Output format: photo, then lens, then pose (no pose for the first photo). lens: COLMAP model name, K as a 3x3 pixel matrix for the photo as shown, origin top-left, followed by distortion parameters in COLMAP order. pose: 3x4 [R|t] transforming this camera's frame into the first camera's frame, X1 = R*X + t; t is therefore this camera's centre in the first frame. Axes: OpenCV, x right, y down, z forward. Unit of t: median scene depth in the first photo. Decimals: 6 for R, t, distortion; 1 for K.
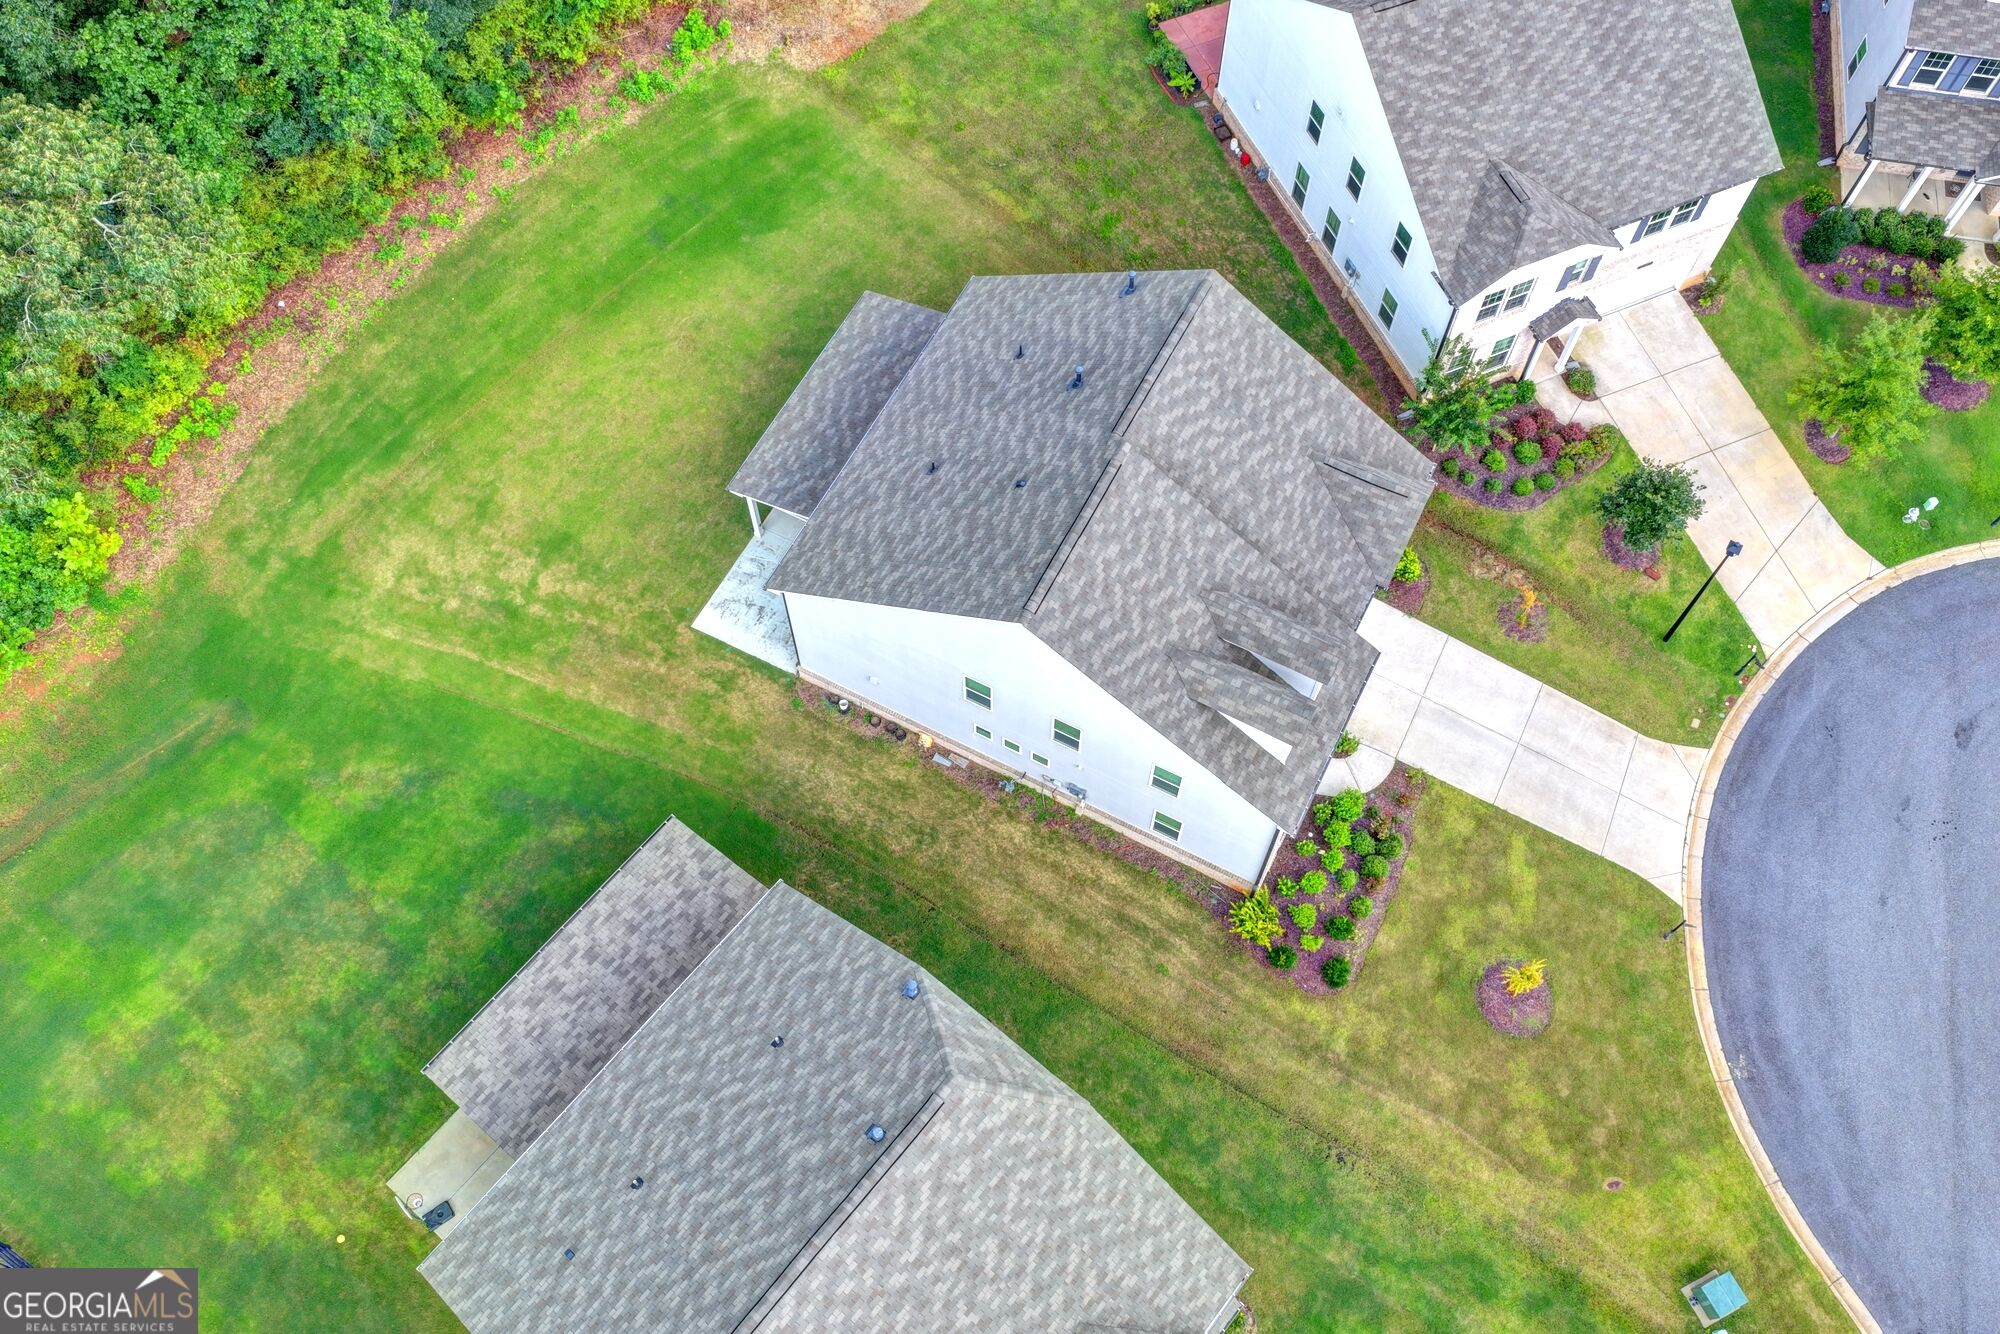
lens RADIAL K [[1663.5, 0, 999.4], [0, 1663.5, 662.0], [0, 0, 1]] dist [-0.018157, 0.047482]
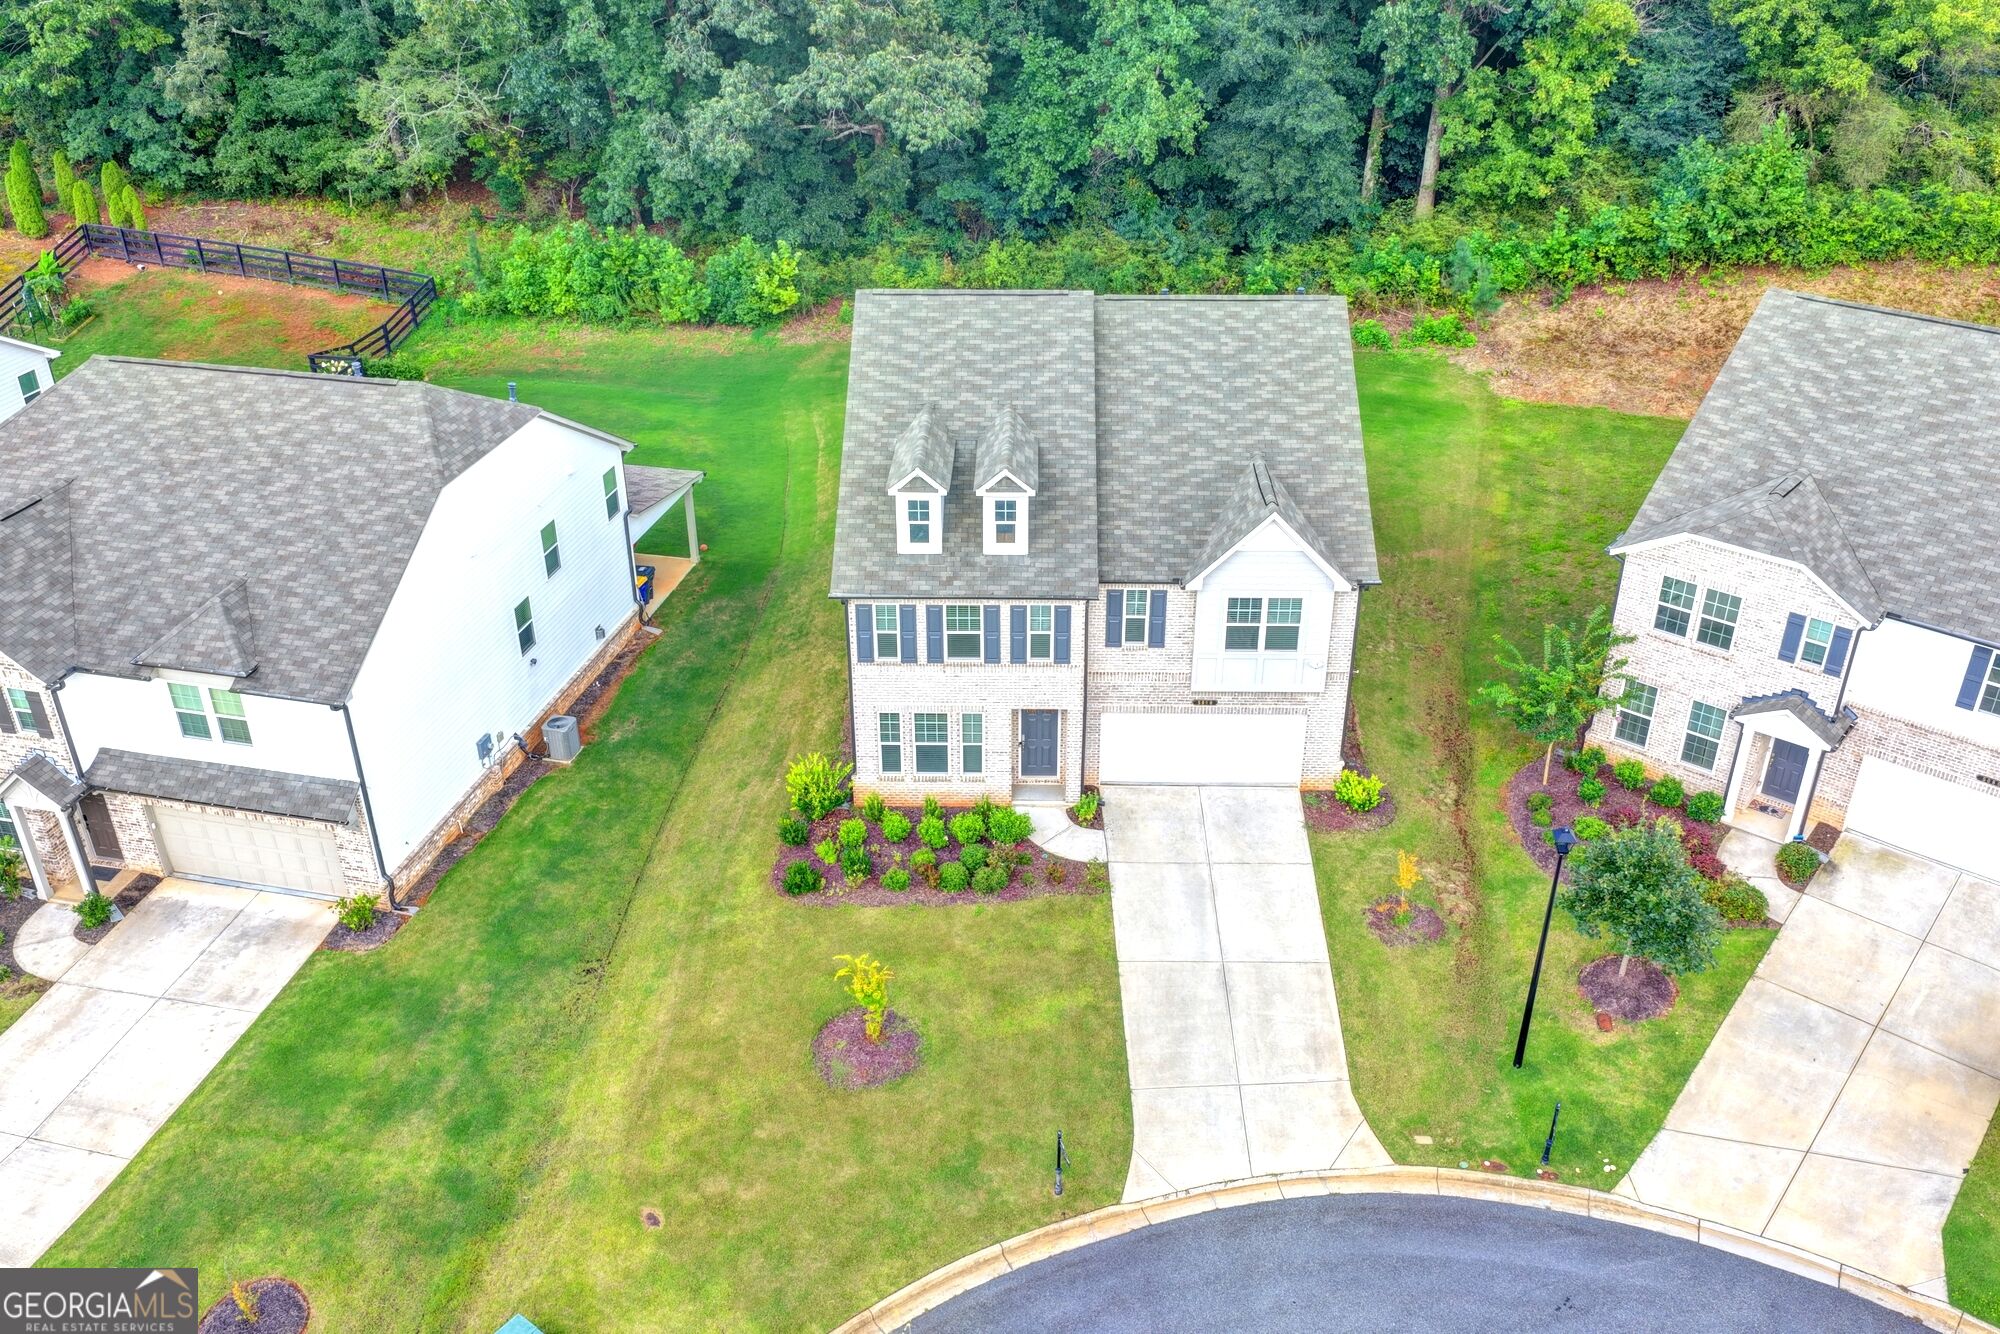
lens RADIAL K [[1663.5, 0, 999.4], [0, 1663.5, 662.0], [0, 0, 1]] dist [-0.018157, 0.047482]
pose [[0.443555, 0.439182, -0.781267, 0.770262], [-0.796204, 0.593308, -0.118512, 0.133314], [0.411484, 0.674614, 0.612843, 0.442072]]
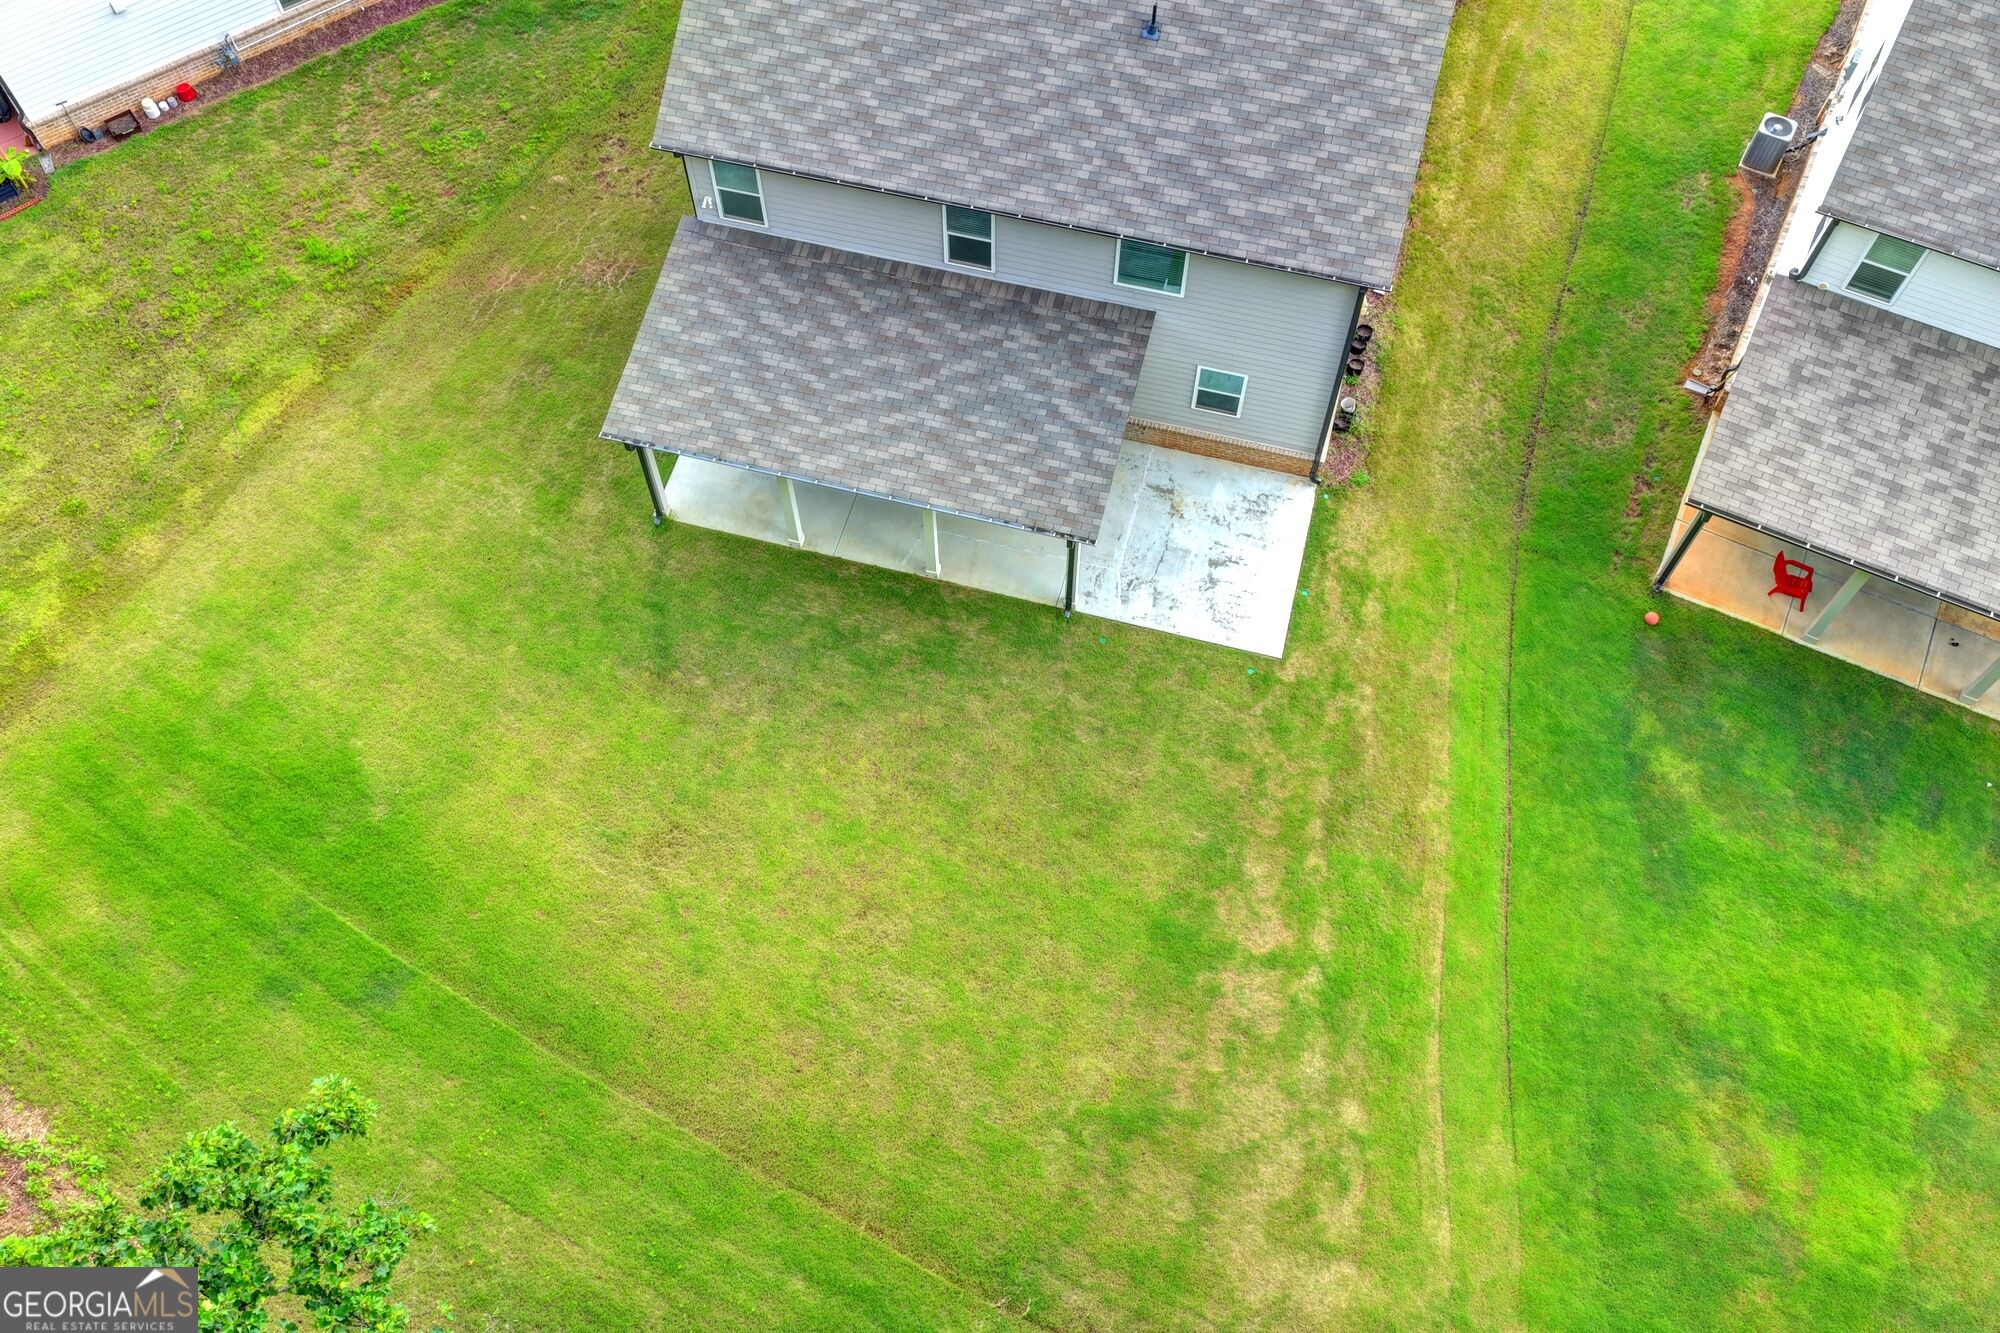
lens RADIAL K [[1663.5, 0, 999.4], [0, 1663.5, 661.5], [0, 0, 1]] dist [-0.018157, 0.047482]
pose [[-0.218369, -0.848921, 0.481298, -0.450816], [0.868810, 0.055472, 0.492029, -0.395071], [-0.444393, 0.525600, 0.725437, 0.647896]]
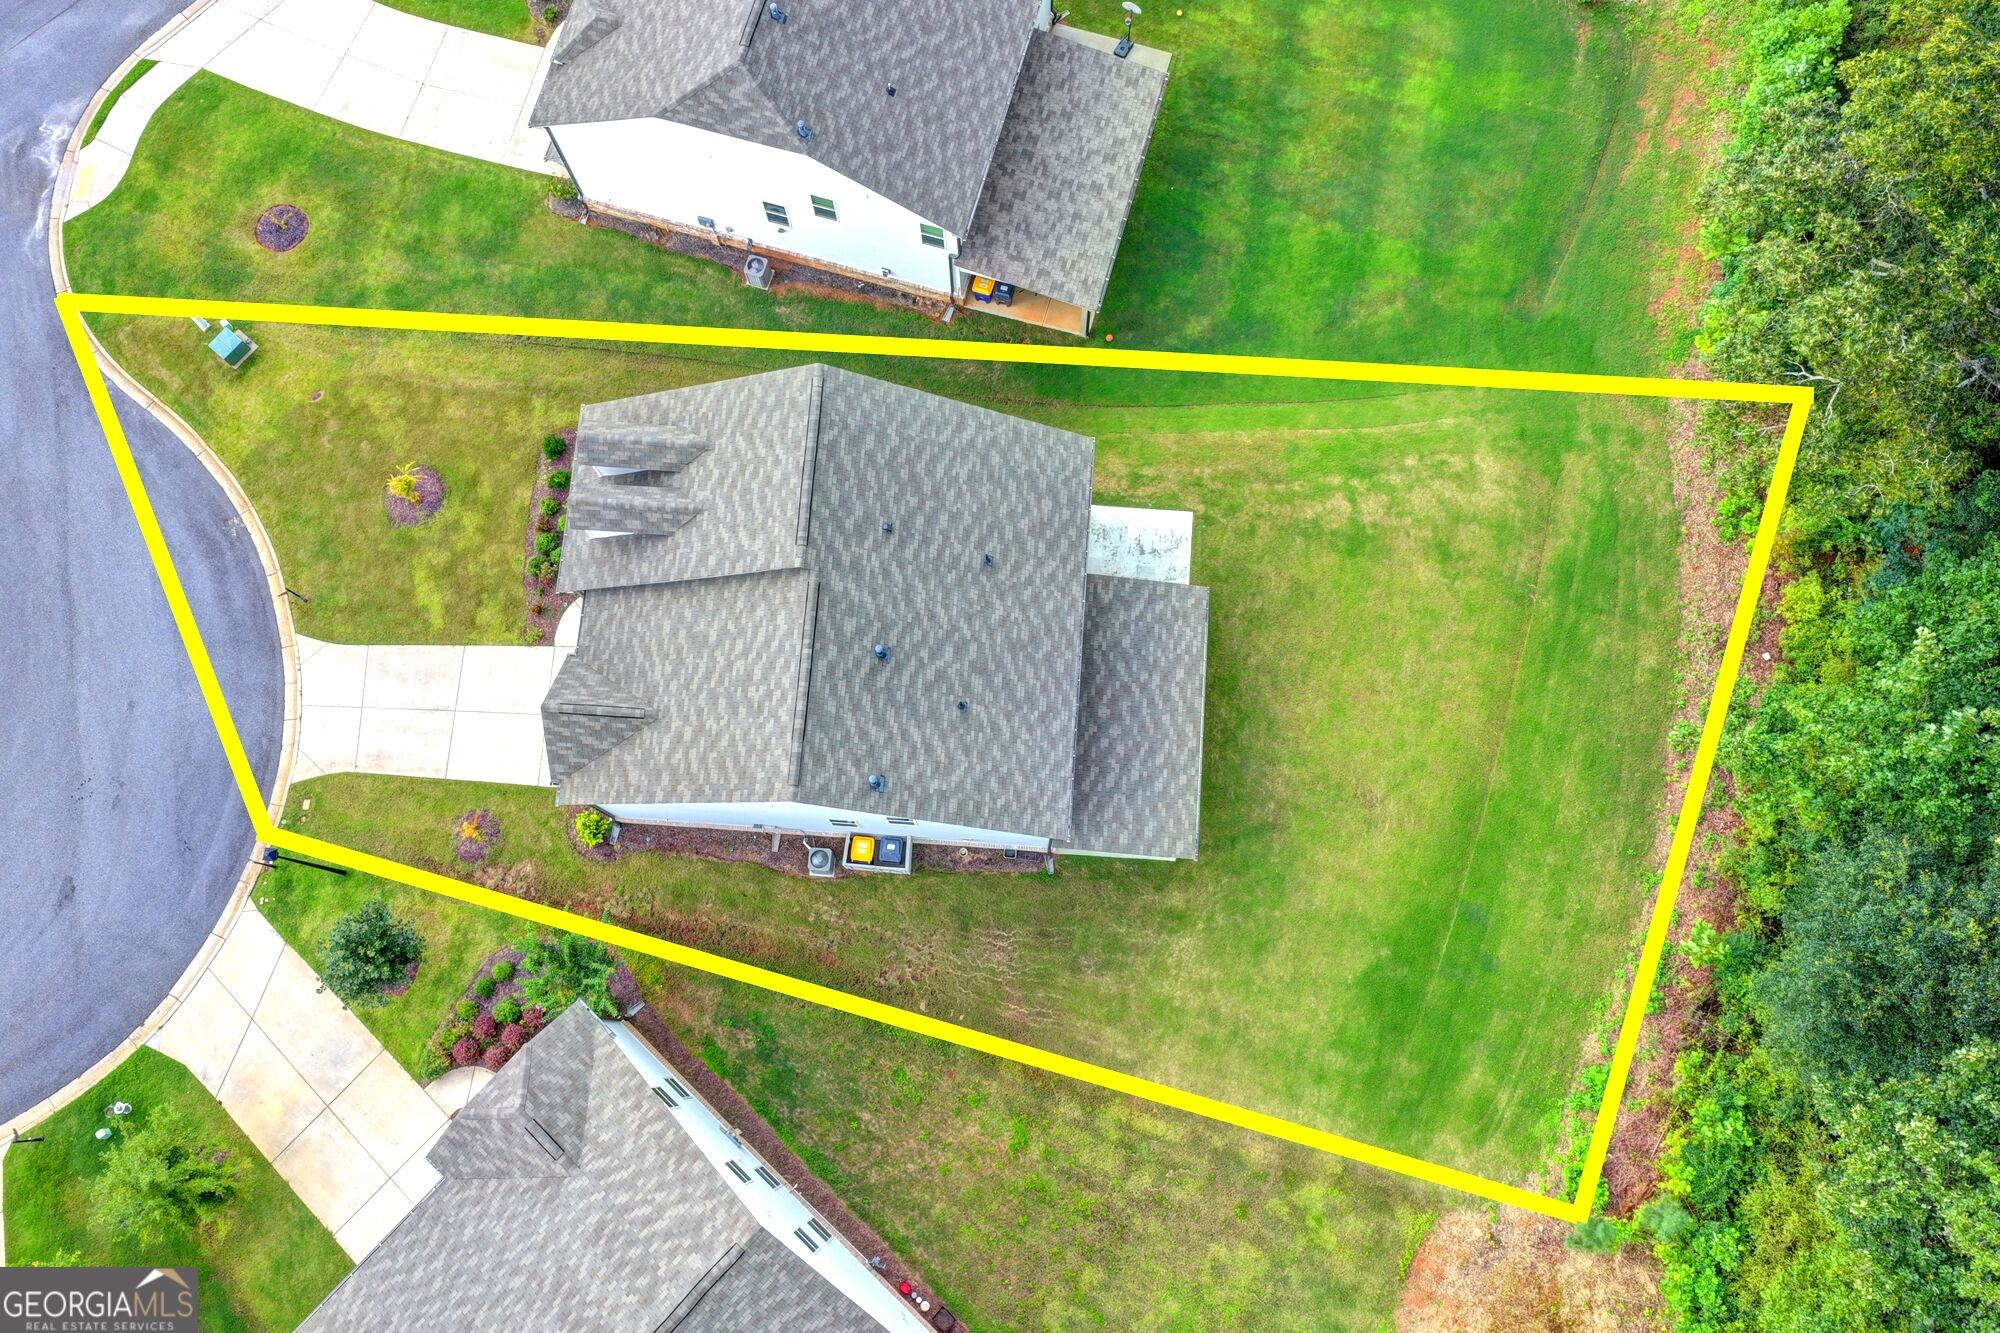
lens RADIAL K [[1663.5, 0, 999.4], [0, 1663.5, 661.5], [0, 0, 1]] dist [-0.018157, 0.047482]
pose [[-0.917440, 0.389891, -0.079306, 0.056527], [-0.348541, -0.691422, 0.632816, -0.752919], [0.191895, 0.608212, 0.770230, 0.202801]]
